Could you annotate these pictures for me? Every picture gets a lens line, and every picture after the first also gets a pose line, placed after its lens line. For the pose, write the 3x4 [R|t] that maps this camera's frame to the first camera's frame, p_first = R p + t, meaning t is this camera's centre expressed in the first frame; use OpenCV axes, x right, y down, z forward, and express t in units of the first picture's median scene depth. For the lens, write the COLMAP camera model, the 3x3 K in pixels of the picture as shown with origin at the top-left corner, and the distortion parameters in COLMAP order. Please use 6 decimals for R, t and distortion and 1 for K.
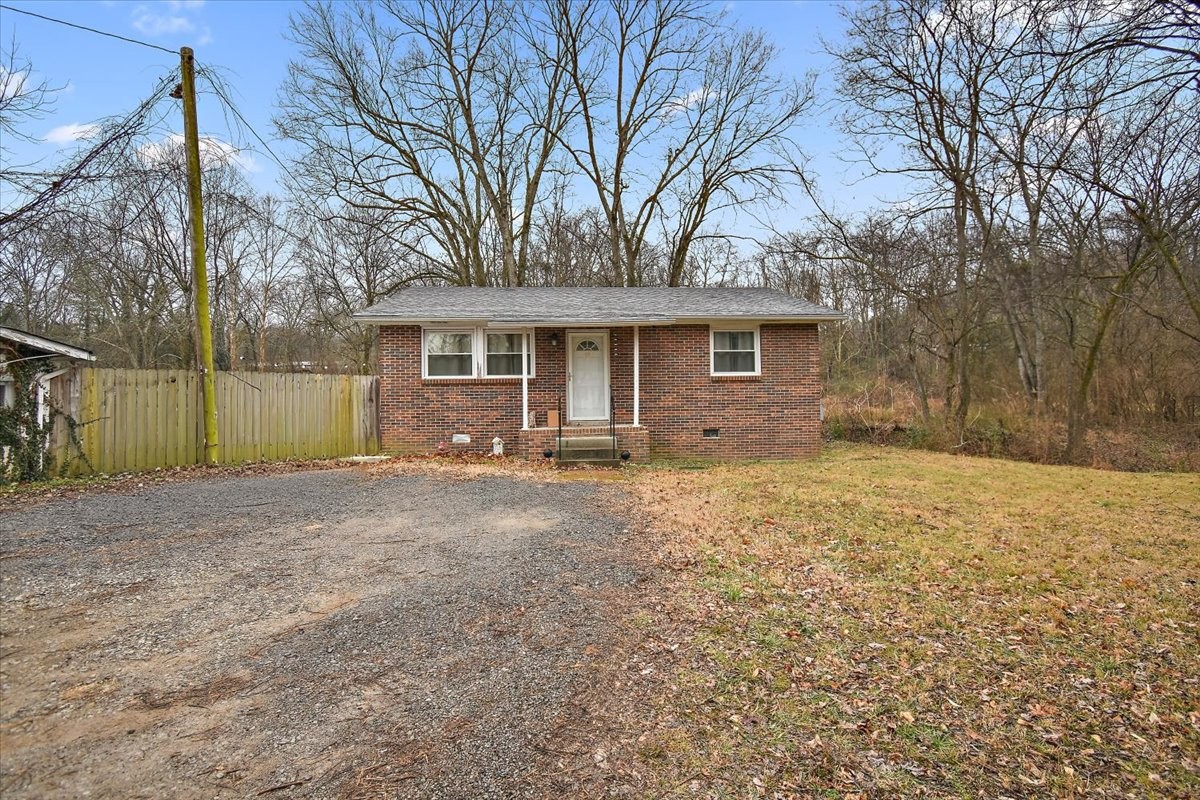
lens RADIAL K [[549.4, 0, 608.7], [0, 549.4, 398.7], [0, 0, 1]] dist [-0.000207, -0.000159]
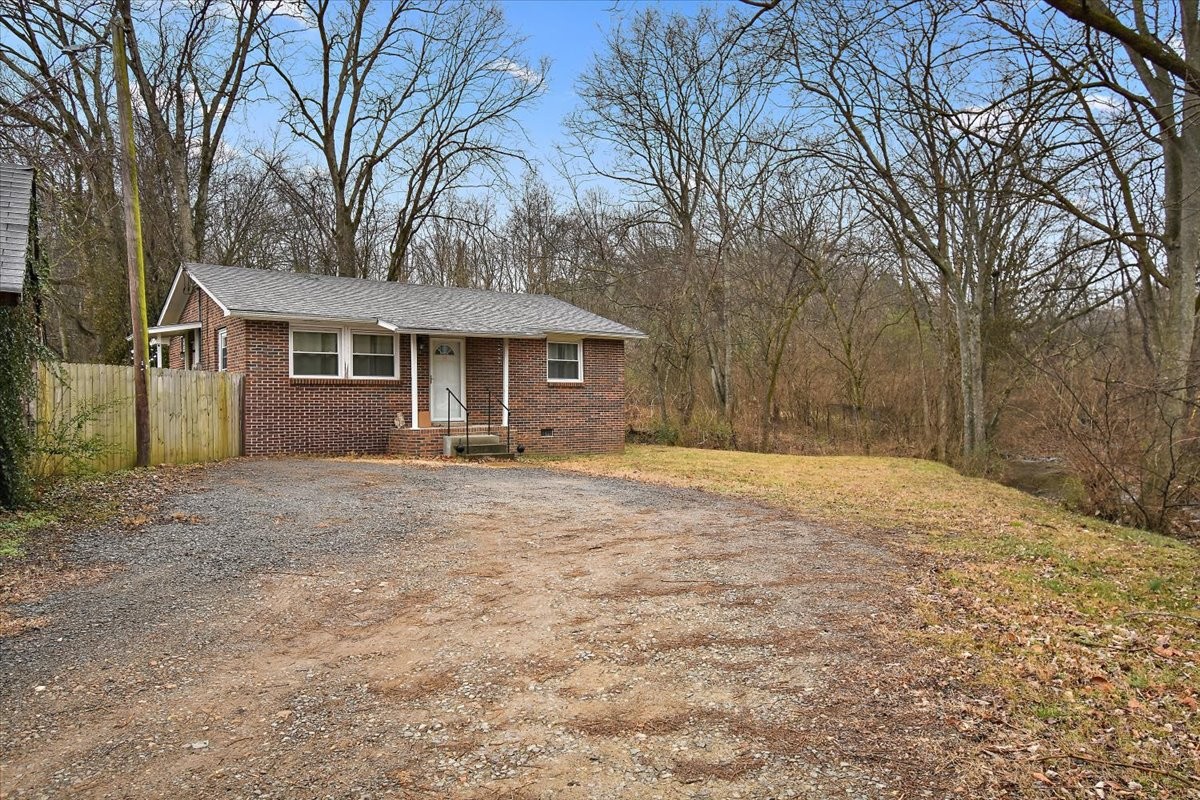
lens RADIAL K [[684.8, 0, 605.1], [0, 684.8, 423.5], [0, 0, 1]] dist [0.002044, 0.000497]
pose [[0.864528, -0.003983, 0.502570, -0.191505], [-0.011667, 0.999540, 0.027992, 0.001417], [-0.502450, -0.030063, 0.864084, -0.129673]]
